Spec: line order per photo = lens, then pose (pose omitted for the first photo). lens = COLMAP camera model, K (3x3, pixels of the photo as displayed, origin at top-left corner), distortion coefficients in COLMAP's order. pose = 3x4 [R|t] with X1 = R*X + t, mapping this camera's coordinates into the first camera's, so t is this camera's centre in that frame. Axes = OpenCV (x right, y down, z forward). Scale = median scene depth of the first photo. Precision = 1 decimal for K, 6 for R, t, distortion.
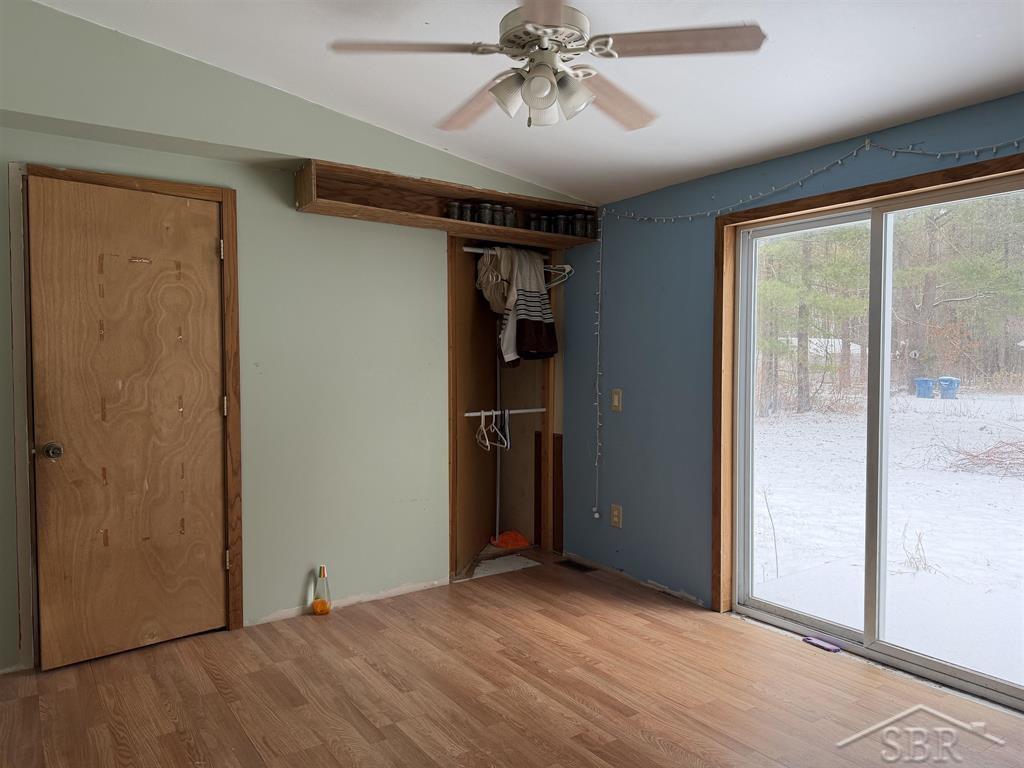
lens RADIAL K [[724.5, 0, 508.2], [0, 724.5, 384.1], [0, 0, 1]] dist [0.146358, -0.207264]
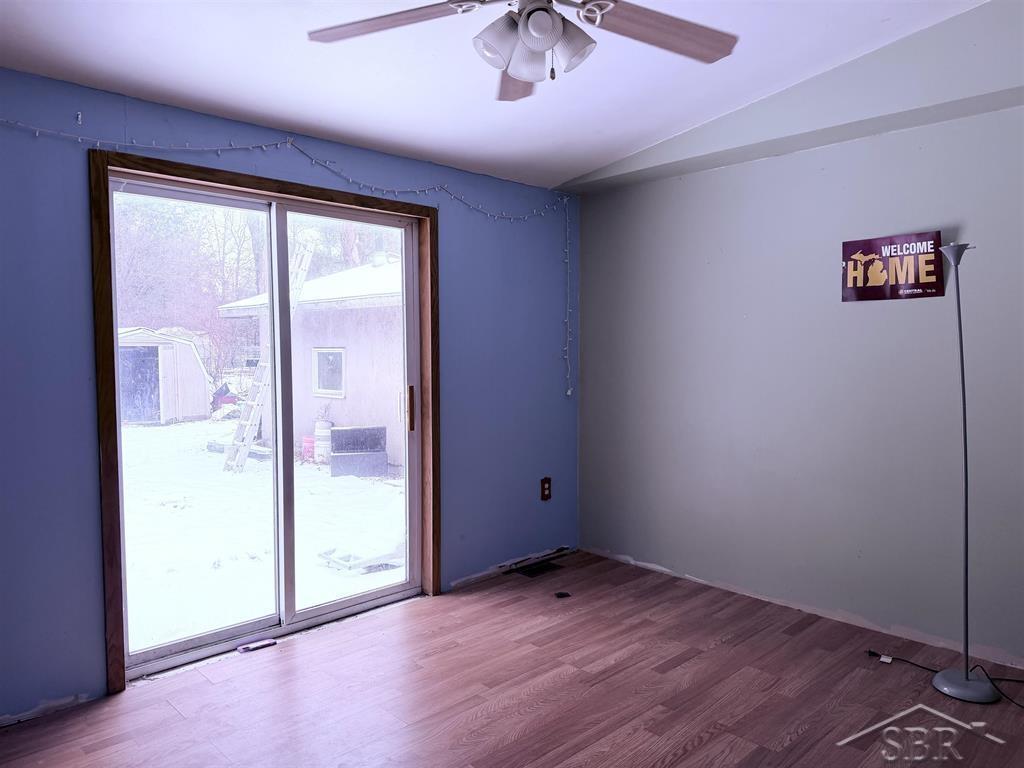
lens RADIAL K [[724.5, 0, 508.2], [0, 724.5, 384.1], [0, 0, 1]] dist [0.146358, -0.207264]
pose [[-0.165615, -0.051340, 0.984853, -0.583992], [0.033117, 0.997791, 0.057584, -0.033520], [-0.985634, 0.042152, -0.163548, 0.855158]]
